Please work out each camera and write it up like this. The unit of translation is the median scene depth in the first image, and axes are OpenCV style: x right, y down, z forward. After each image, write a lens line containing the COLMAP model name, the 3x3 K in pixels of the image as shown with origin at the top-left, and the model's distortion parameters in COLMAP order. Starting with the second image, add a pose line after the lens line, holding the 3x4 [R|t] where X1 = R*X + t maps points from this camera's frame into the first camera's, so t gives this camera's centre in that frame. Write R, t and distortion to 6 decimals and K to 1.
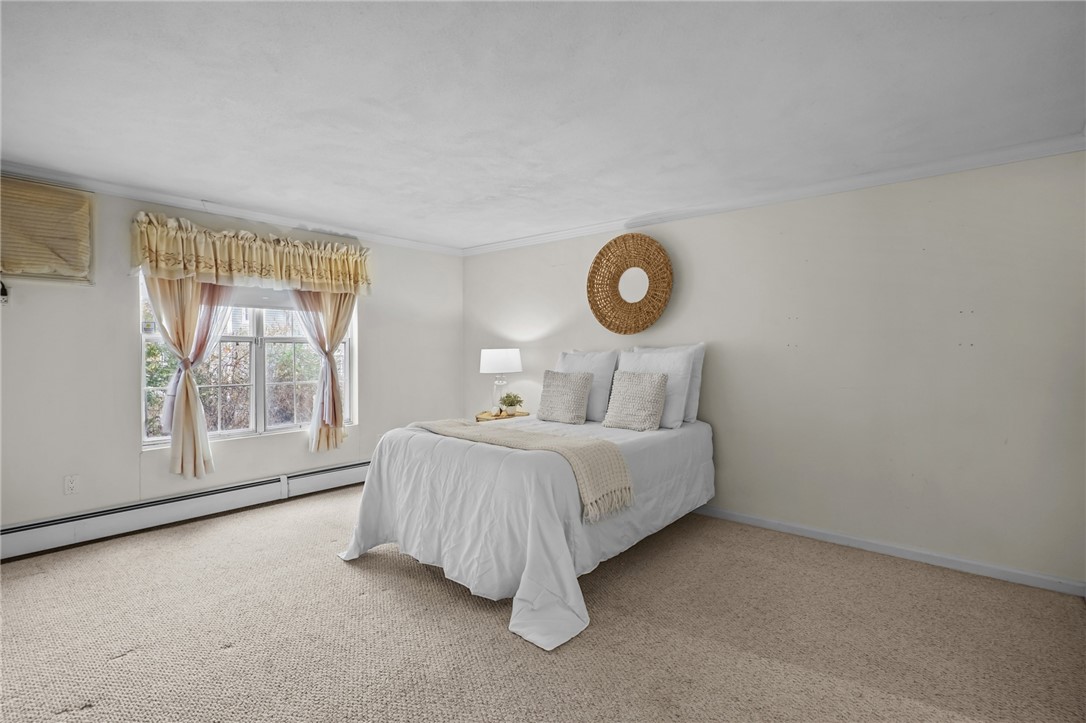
lens RADIAL K [[528.5, 0, 538.8], [0, 528.5, 356.7], [0, 0, 1]] dist [0.003897, -0.004881]
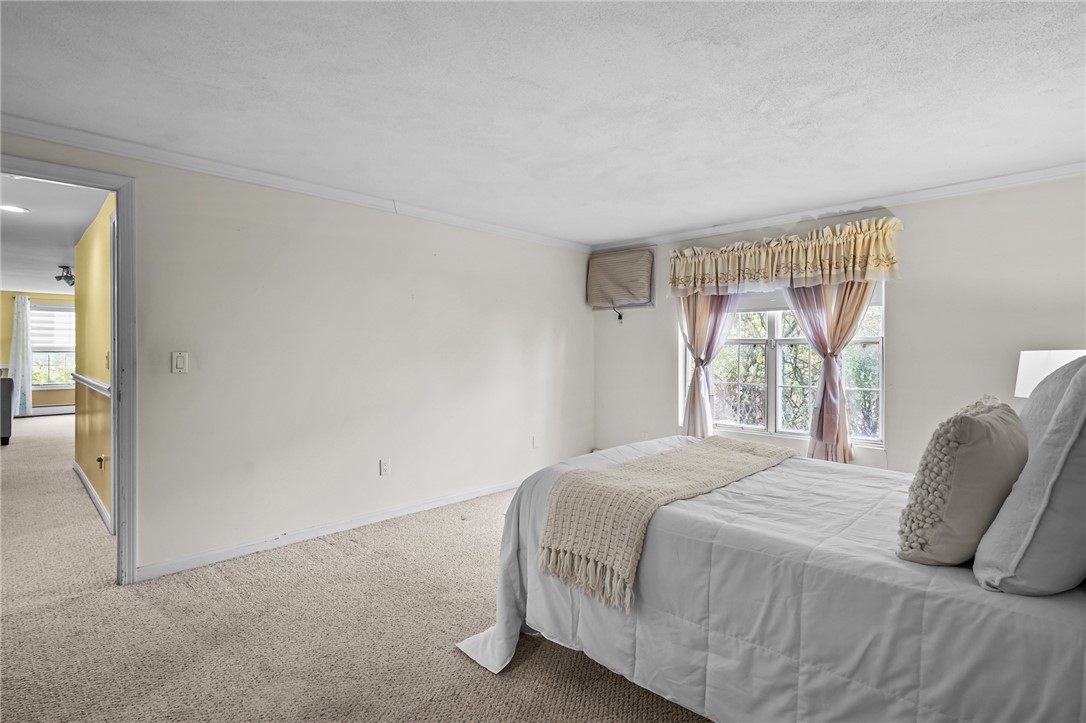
lens RADIAL K [[528.5, 0, 538.8], [0, 528.5, 356.7], [0, 0, 1]] dist [0.003897, -0.004881]
pose [[-0.089451, 0.010439, -0.995937, 0.537103], [-0.017852, 0.999768, 0.012083, -0.007017], [0.995831, 0.018861, -0.089244, 0.649438]]
